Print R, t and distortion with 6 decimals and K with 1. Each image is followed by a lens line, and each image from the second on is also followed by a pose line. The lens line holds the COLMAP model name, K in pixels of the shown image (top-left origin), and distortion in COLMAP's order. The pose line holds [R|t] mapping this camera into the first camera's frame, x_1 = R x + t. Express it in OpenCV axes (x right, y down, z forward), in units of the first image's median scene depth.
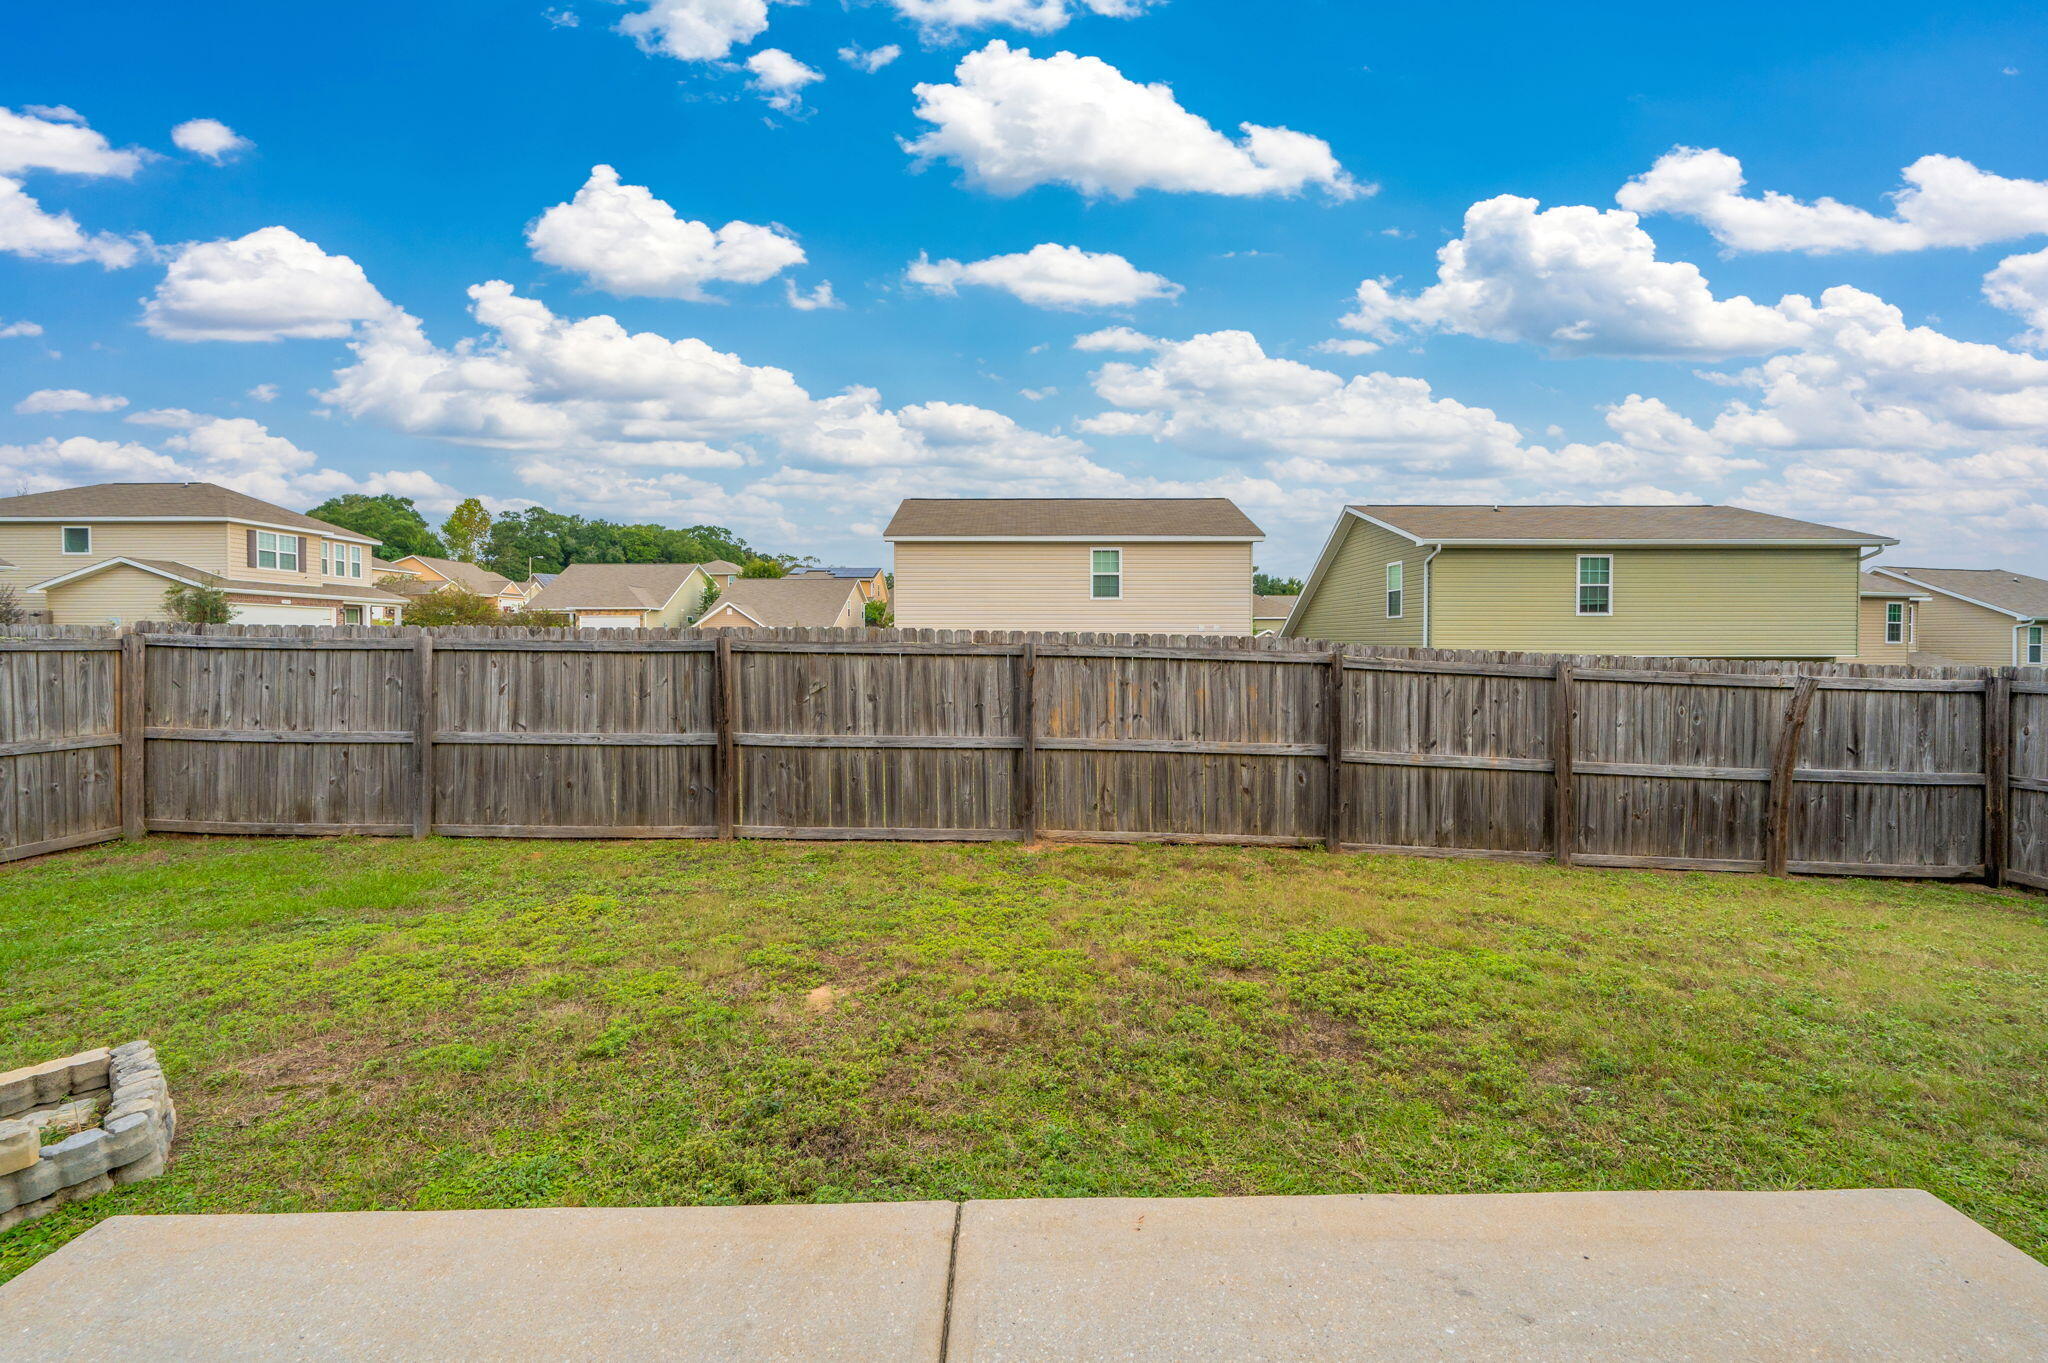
lens RADIAL K [[820.9, 0, 1022.9], [0, 820.9, 657.5], [0, 0, 1]] dist [0.000634, -0.000807]
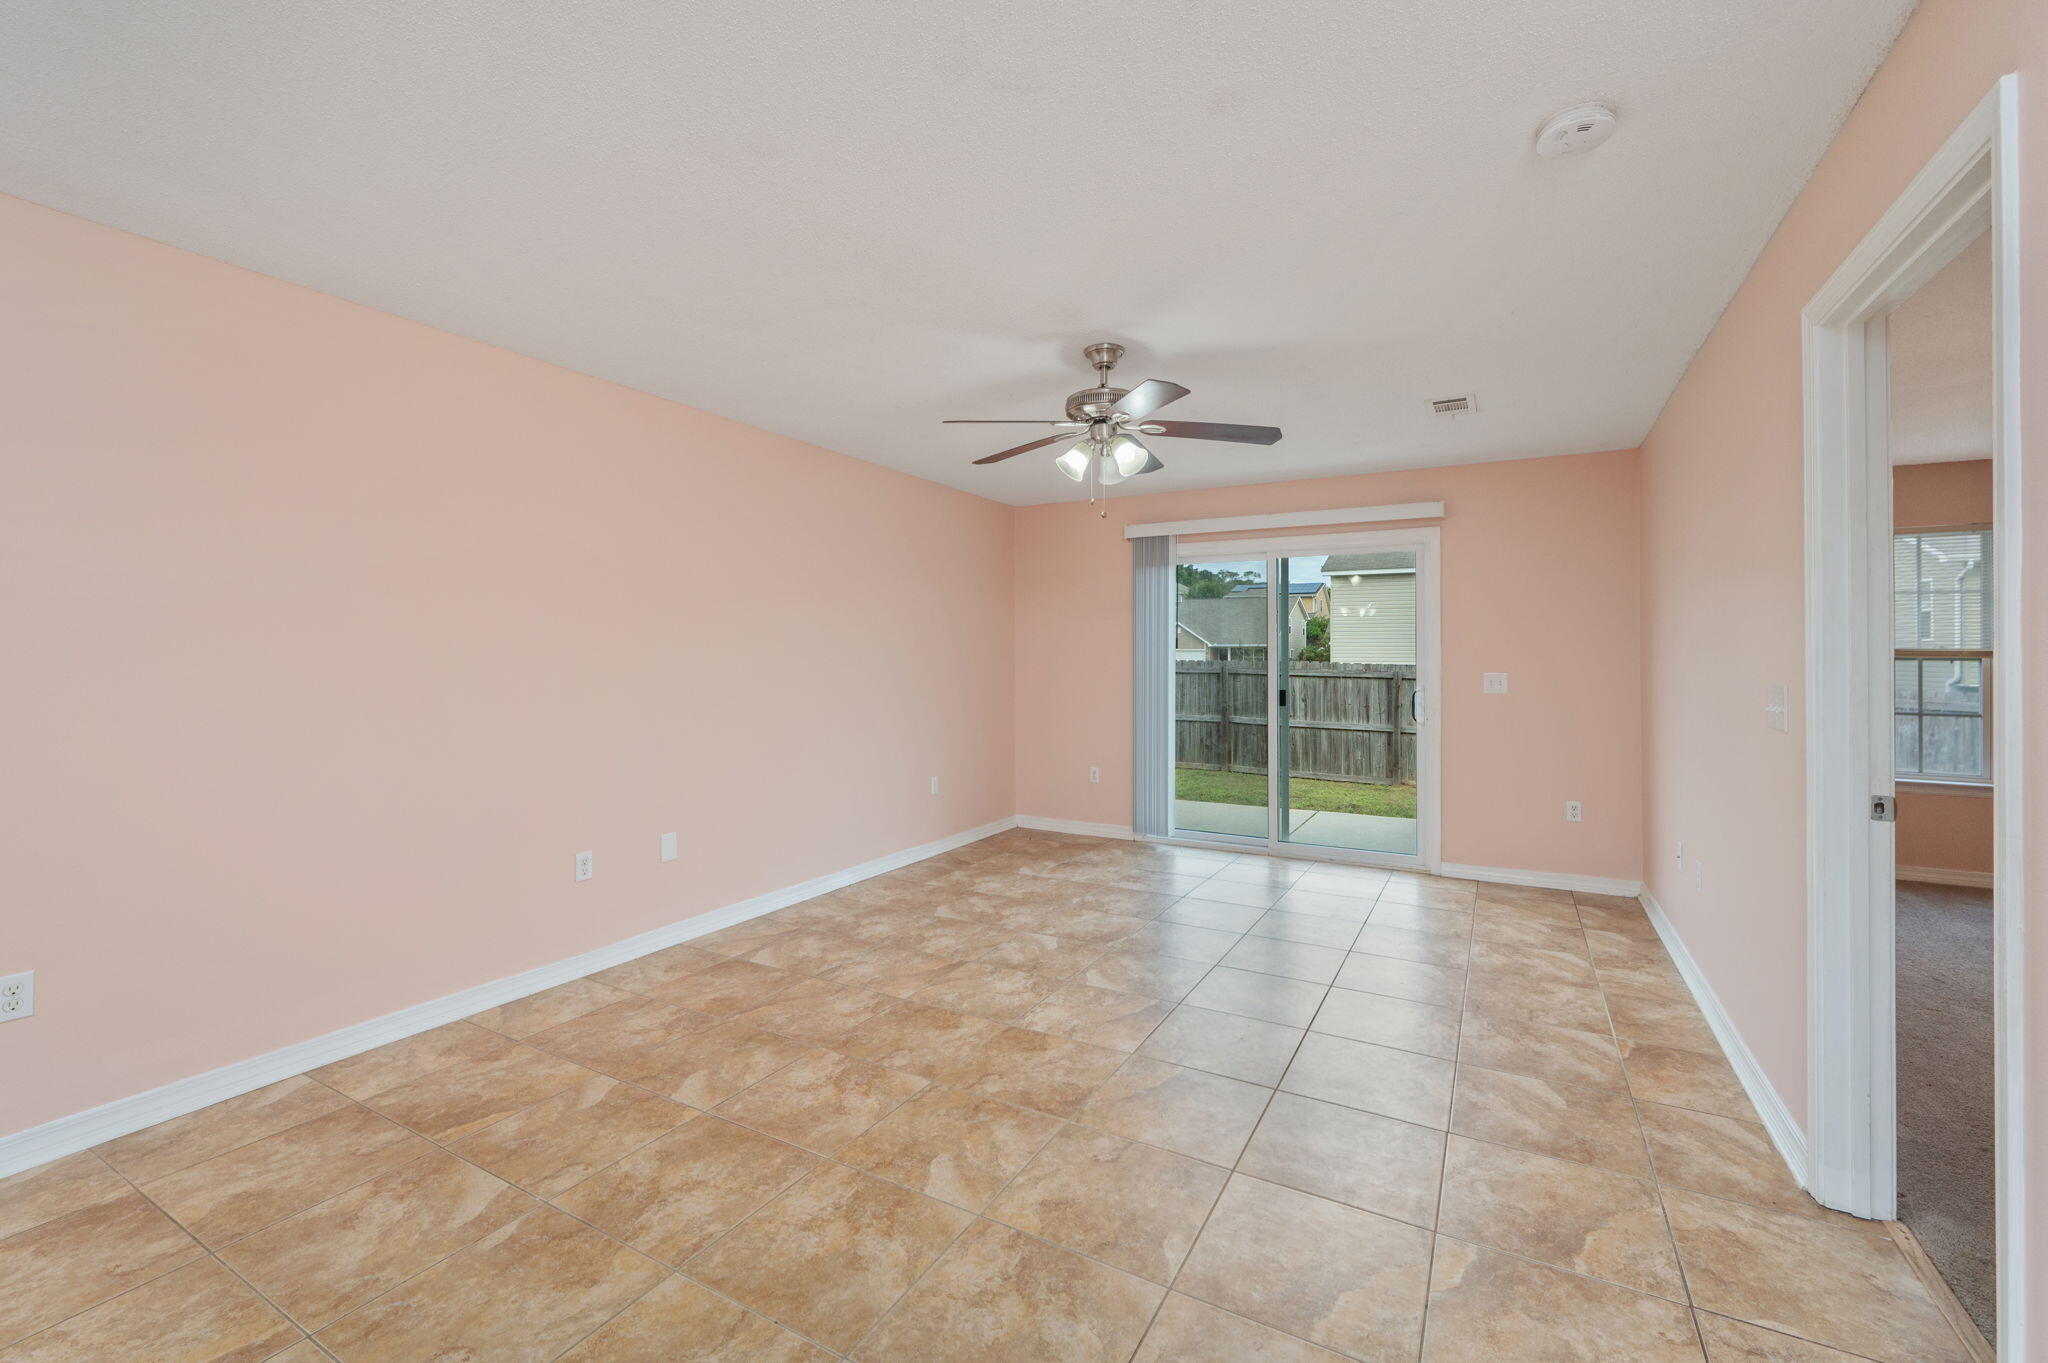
lens RADIAL K [[851.6, 0, 1024.8], [0, 851.6, 663.1], [0, 0, 1]] dist [0.001112, -0.000179]
pose [[0.872519, 0.008265, -0.488511, 0.197453], [-0.014261, 0.999862, -0.008555, -0.008131], [0.488372, 0.014431, 0.872516, -0.950652]]
